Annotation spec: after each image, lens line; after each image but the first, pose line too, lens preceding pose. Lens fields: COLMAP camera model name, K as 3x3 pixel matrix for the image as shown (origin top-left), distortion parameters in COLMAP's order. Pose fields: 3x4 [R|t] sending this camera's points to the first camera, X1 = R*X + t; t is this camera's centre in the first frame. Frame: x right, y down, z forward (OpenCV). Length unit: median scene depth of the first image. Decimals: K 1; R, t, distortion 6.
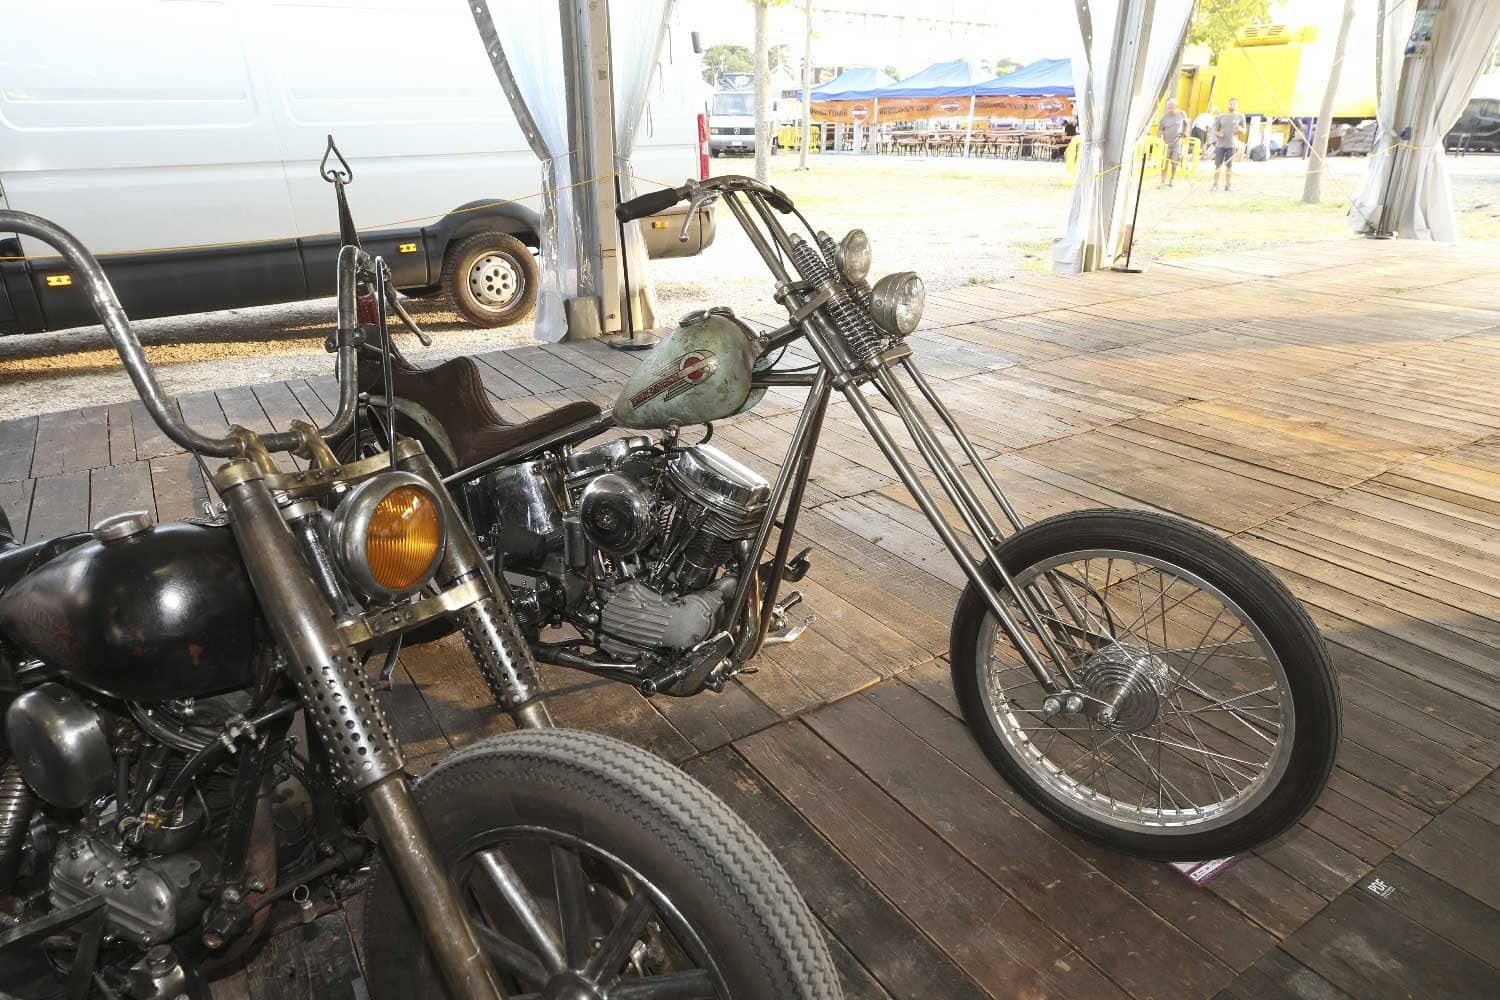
lens RADIAL K [[959.6, 0, 755.5], [0, 959.6, 496.7], [0, 0, 1]] dist [-0.000844, 0.004797]
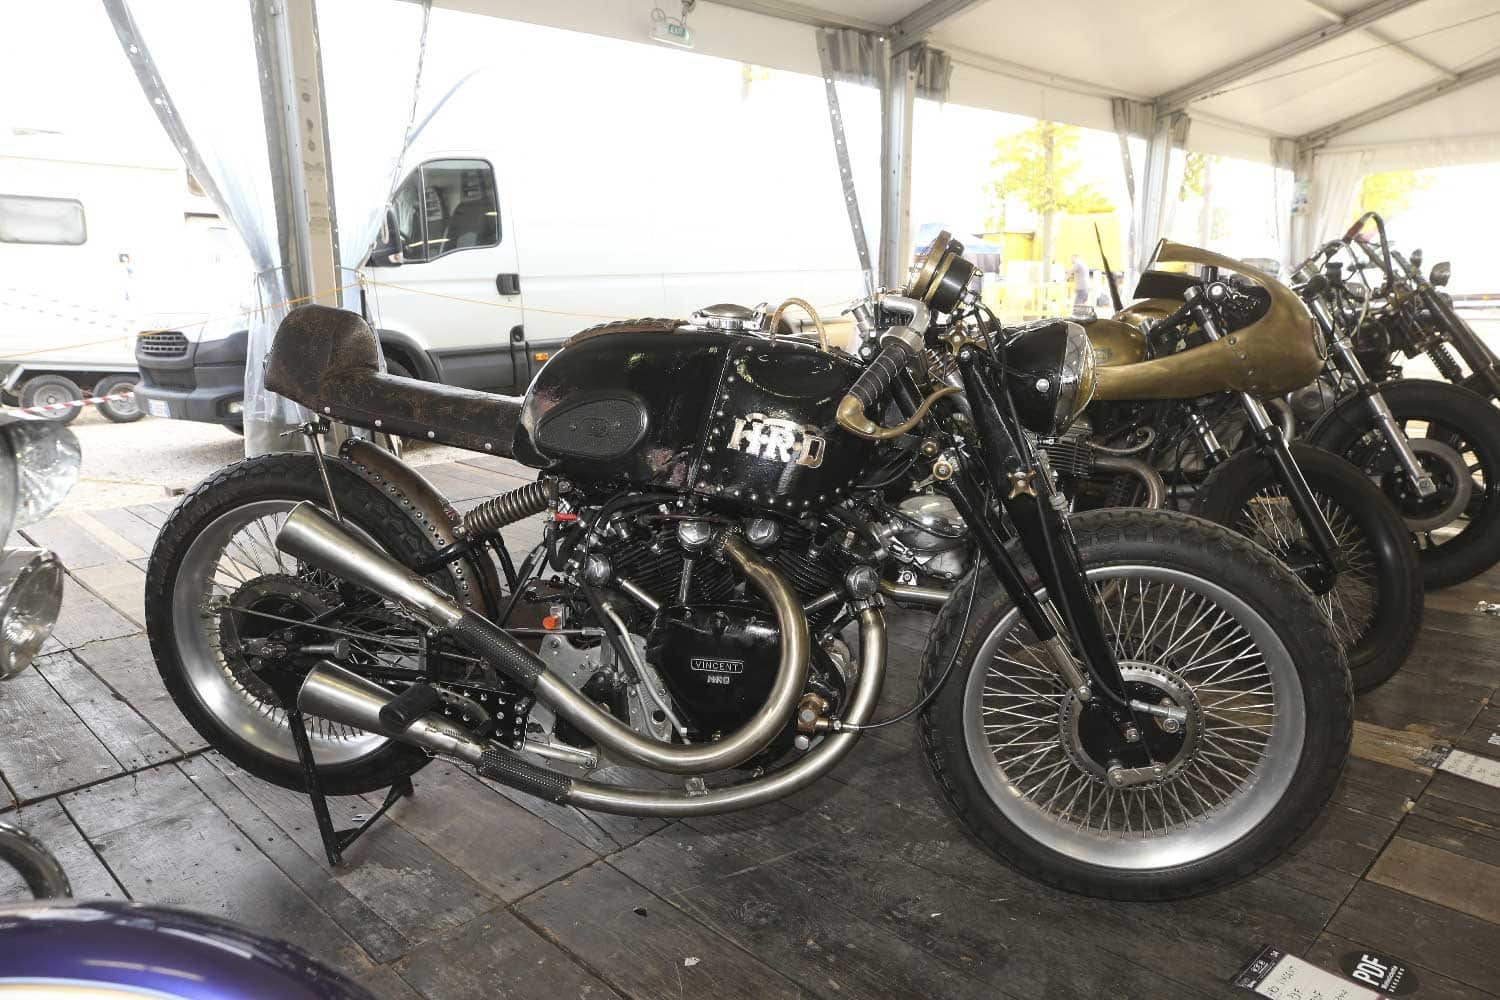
lens RADIAL K [[1042.6, 0, 752.1], [0, 1042.6, 494.5], [0, 0, 1]] dist [-0.004372, 0.025648]
pose [[0.979402, -0.047309, 0.196298, -1.585799], [0.081386, 0.982190, -0.169349, 0.495707], [-0.184790, 0.181837, 0.965810, -0.879731]]
